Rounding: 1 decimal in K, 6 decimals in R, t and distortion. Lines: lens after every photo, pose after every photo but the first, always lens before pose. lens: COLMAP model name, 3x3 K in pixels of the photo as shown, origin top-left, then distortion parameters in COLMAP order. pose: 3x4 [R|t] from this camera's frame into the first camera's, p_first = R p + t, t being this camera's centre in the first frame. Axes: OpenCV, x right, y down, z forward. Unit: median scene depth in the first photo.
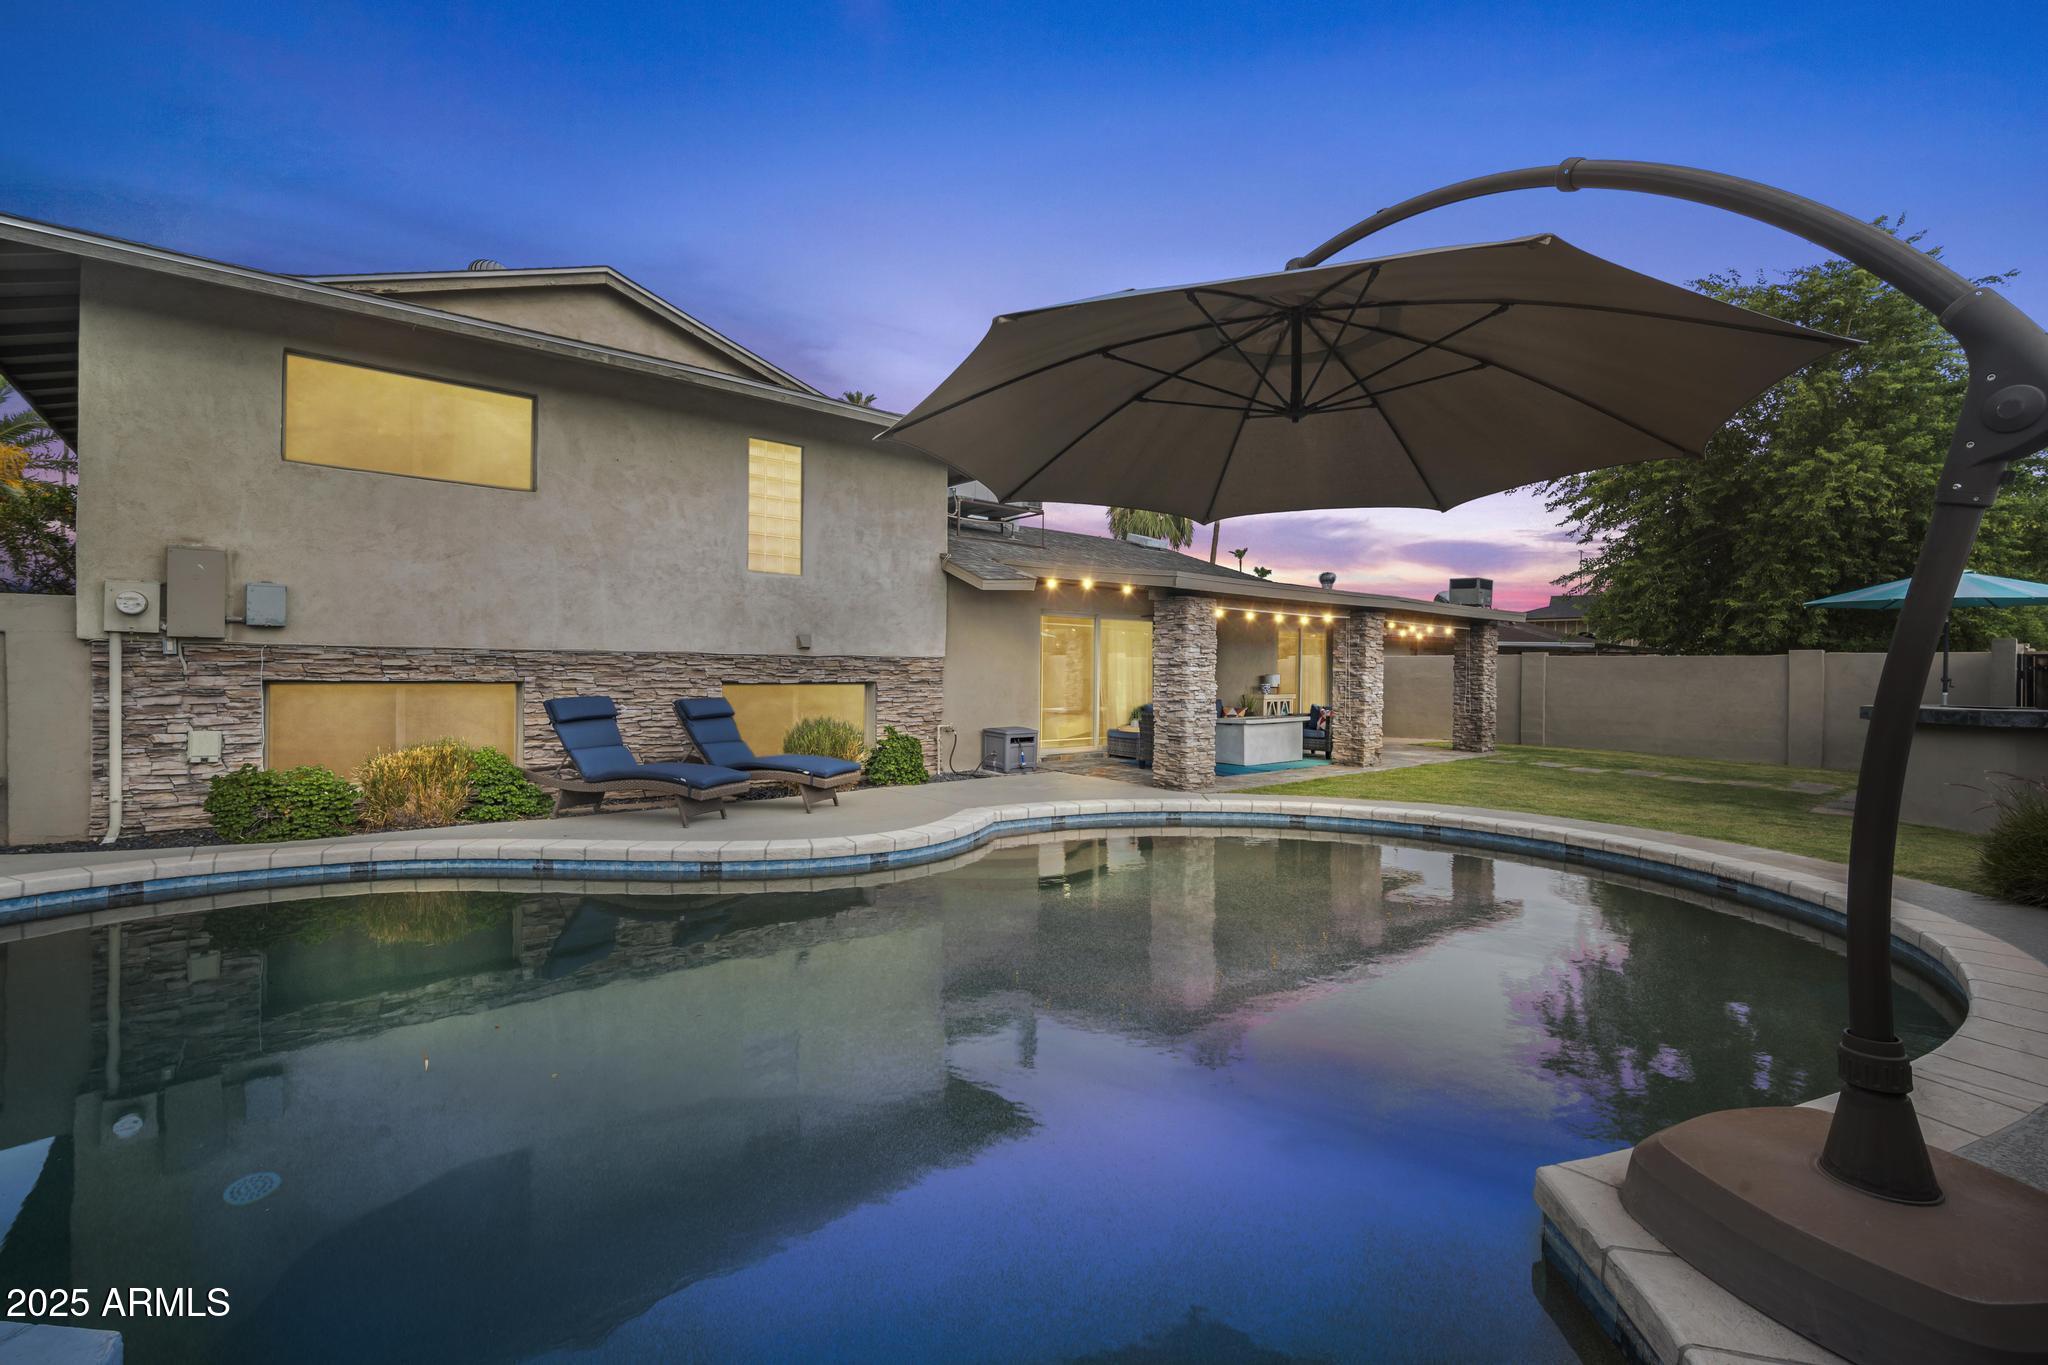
lens RADIAL K [[906.9, 0, 1030.4], [0, 906.9, 666.7], [0, 0, 1]] dist [-0.001438, 0.003128]
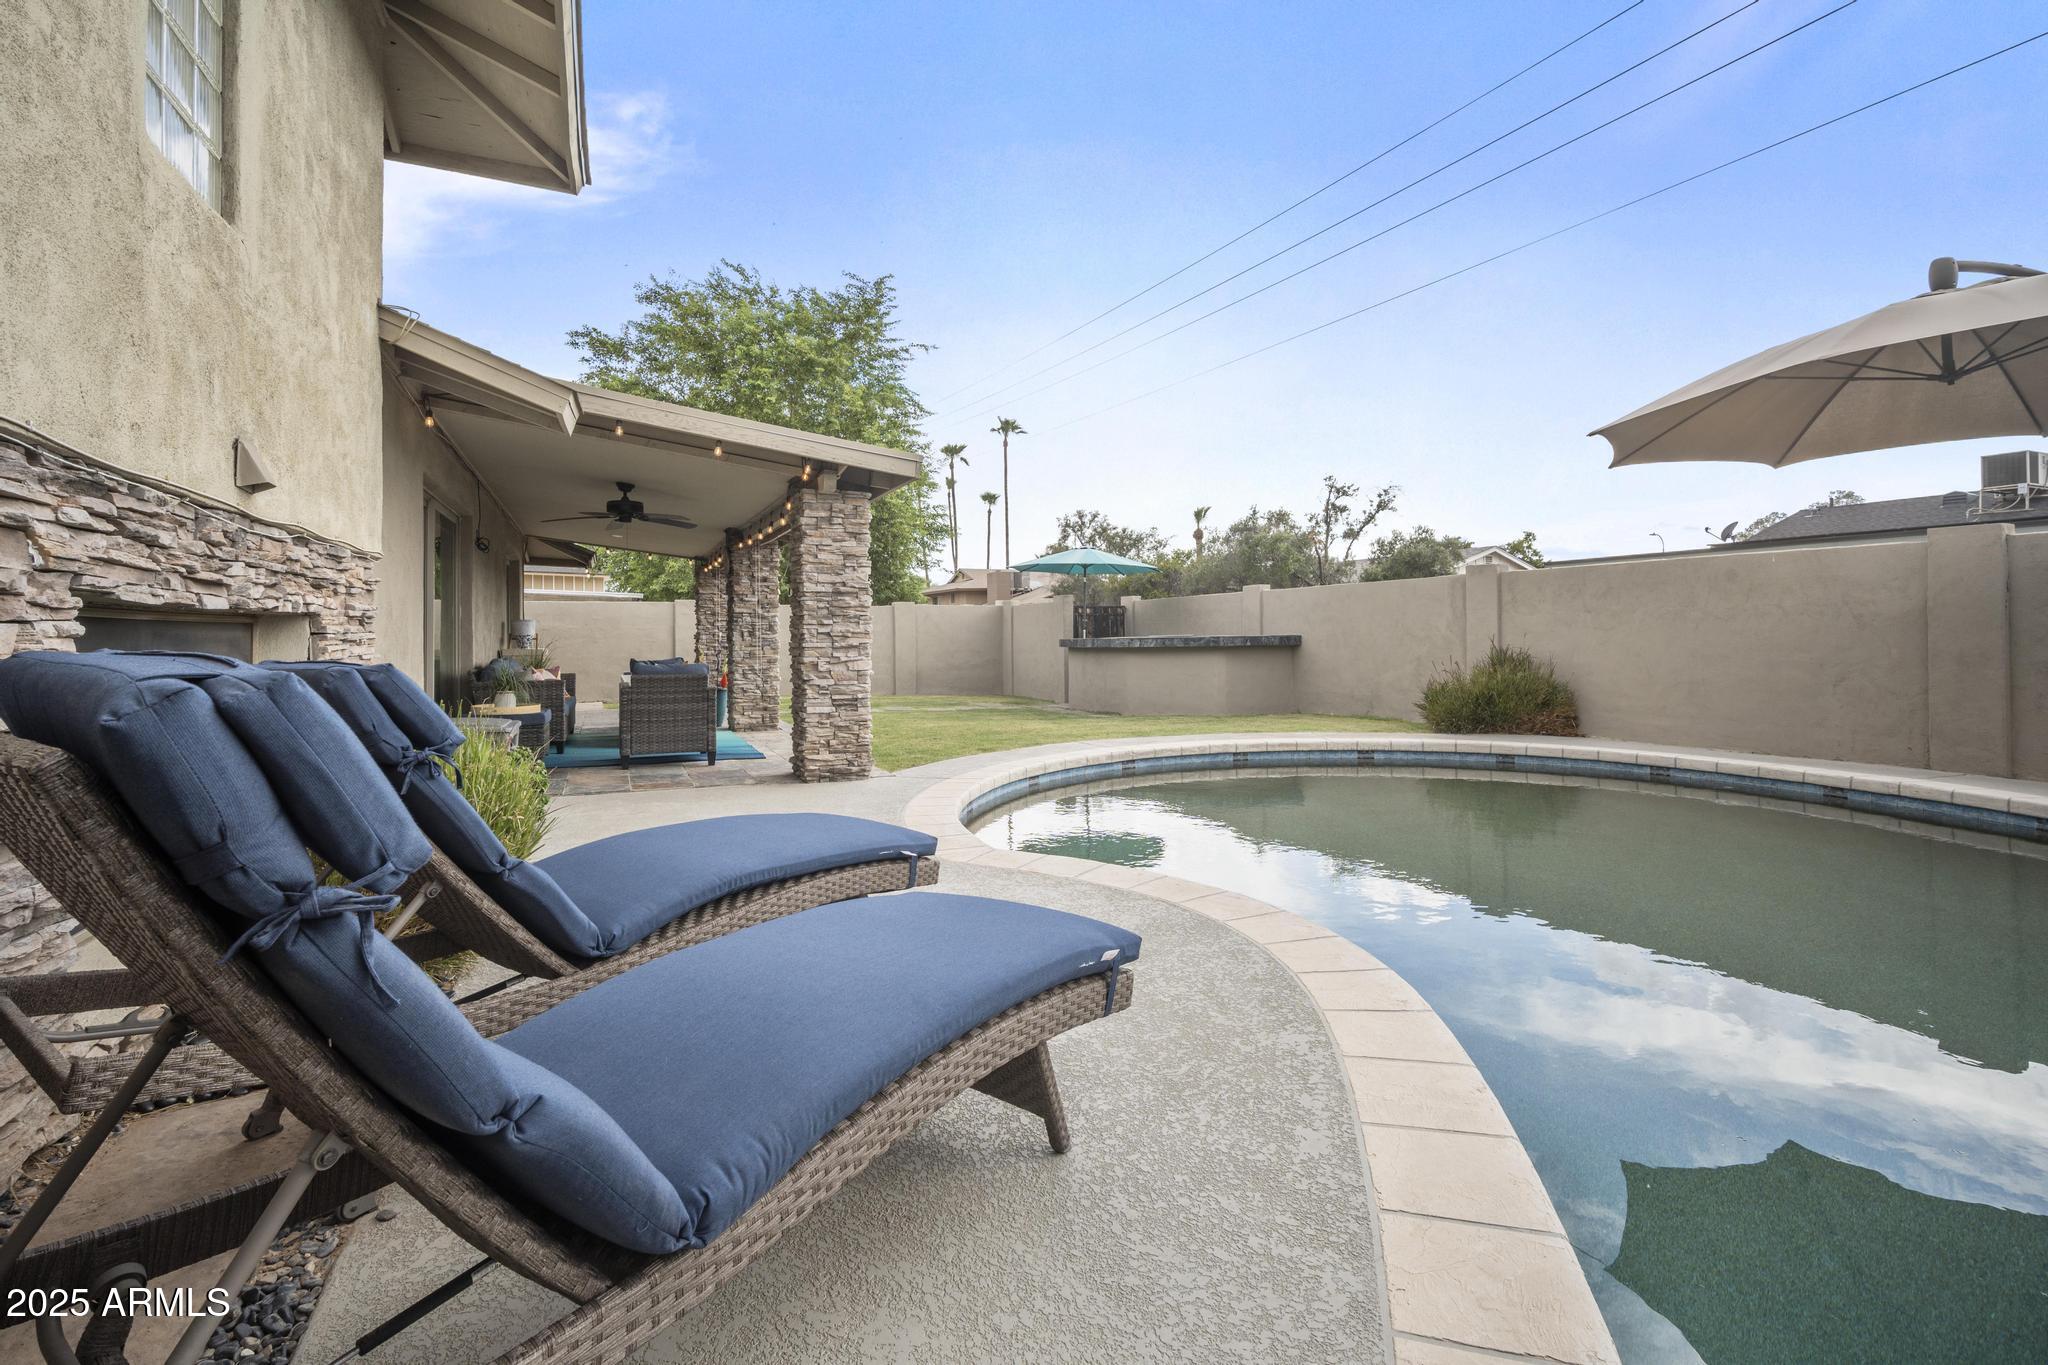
lens RADIAL K [[906.9, 0, 1038.5], [0, 906.9, 626.0], [0, 0, 1]] dist [-0.001438, 0.003128]
pose [[0.258705, 0.000294, 0.965956, -0.543018], [0.003277, 0.999994, -0.001182, 0.028376], [-0.965951, 0.003471, 0.258702, 0.827719]]
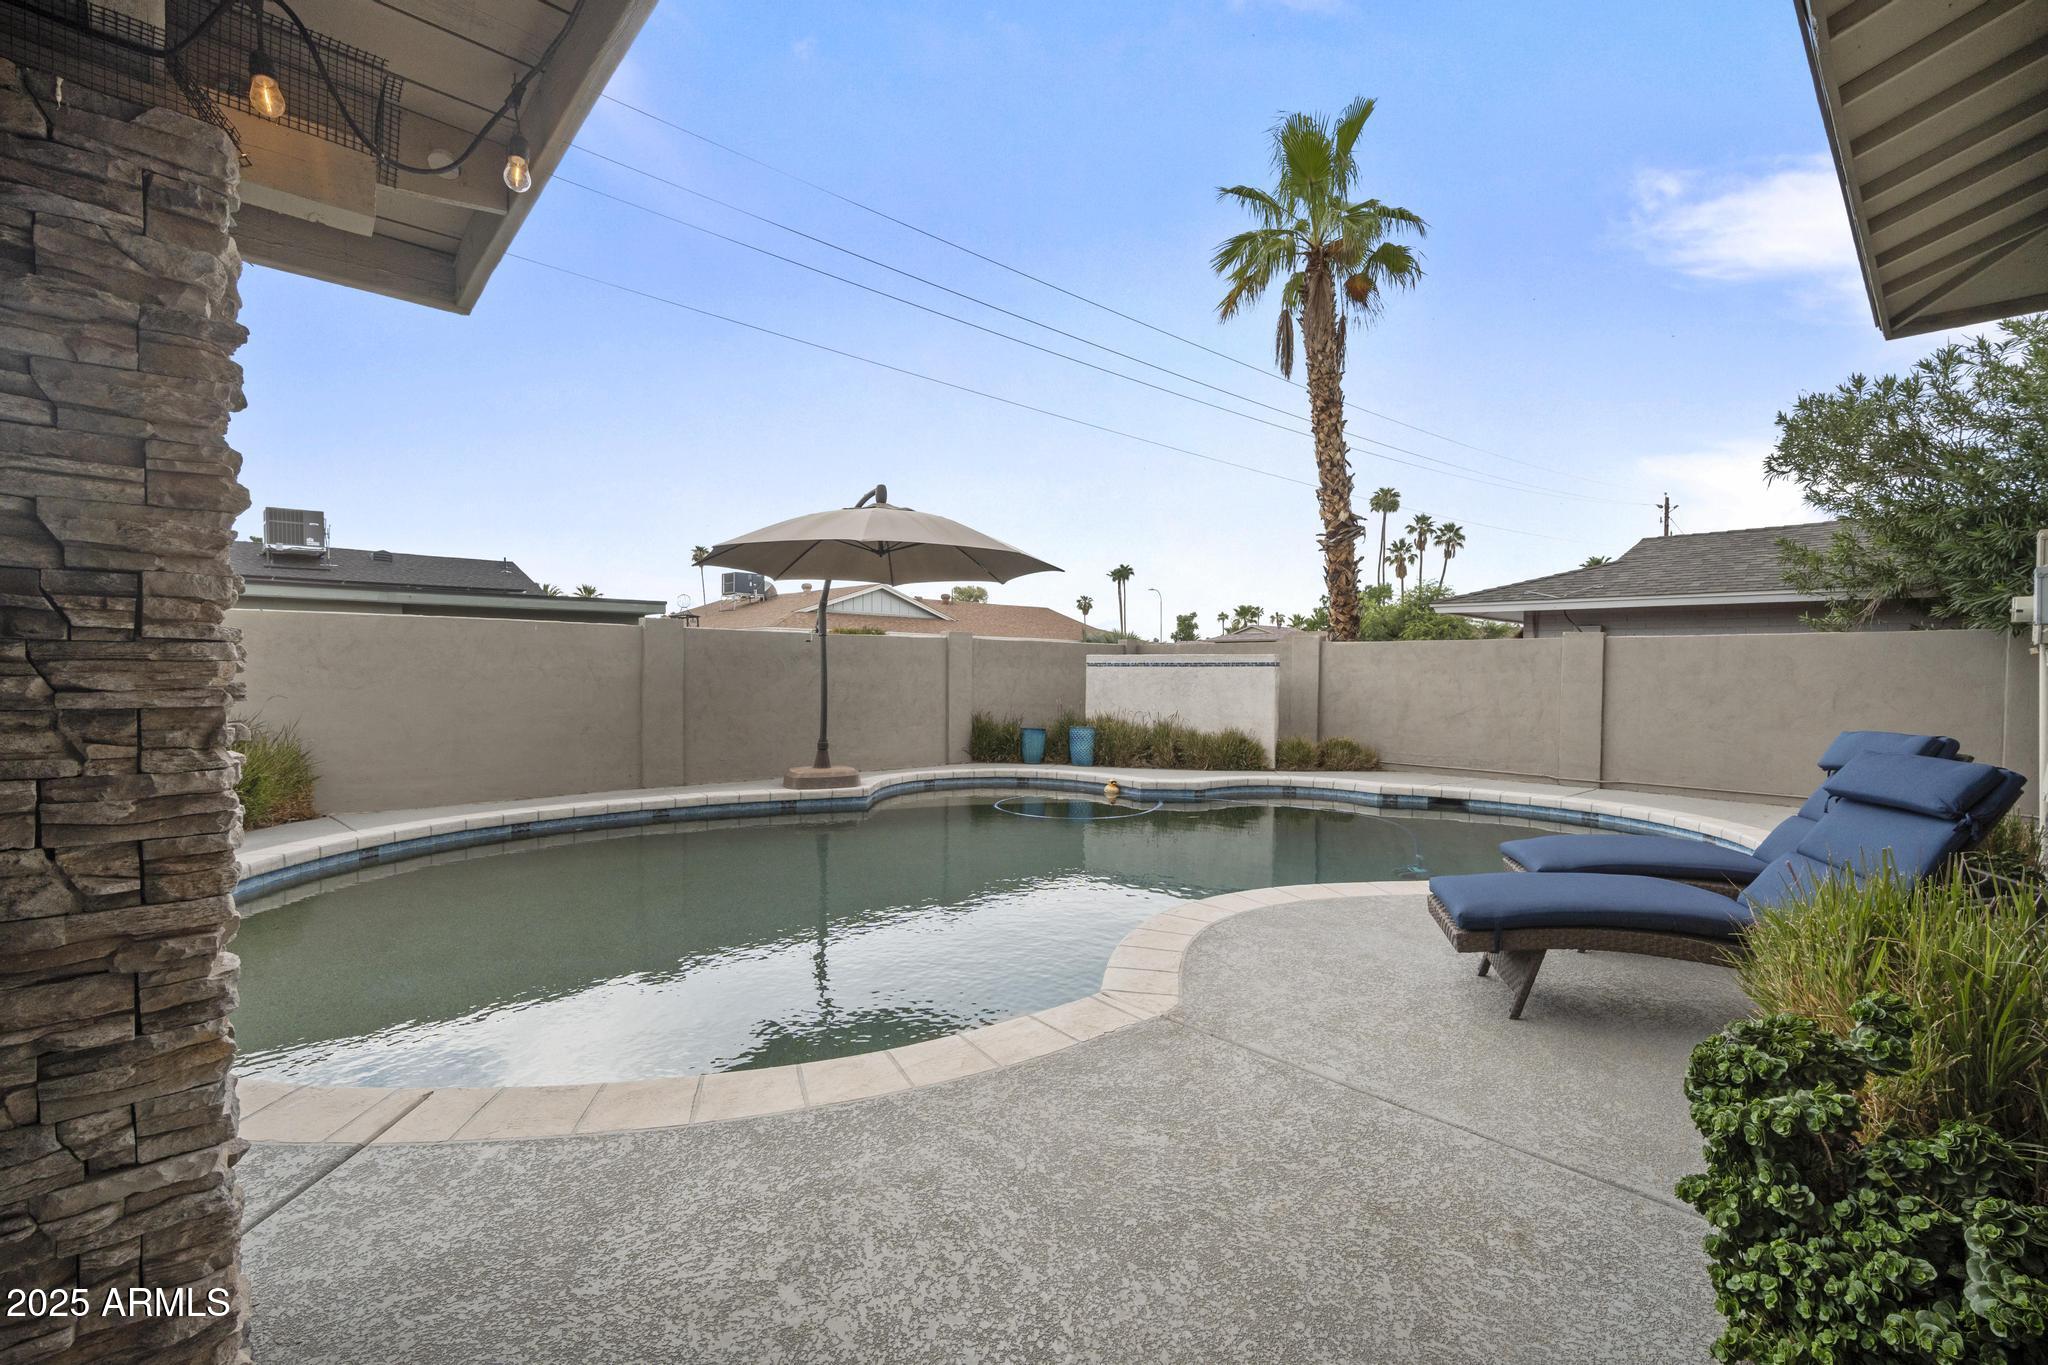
lens RADIAL K [[906.9, 0, 1007.8], [0, 906.9, 684.1], [0, 0, 1]] dist [-0.001438, 0.003128]
pose [[-0.997959, -0.017258, -0.061482, 0.056317], [-0.017786, 0.999809, 0.008046, 0.010309], [0.061331, 0.009123, -0.998076, 1.423380]]
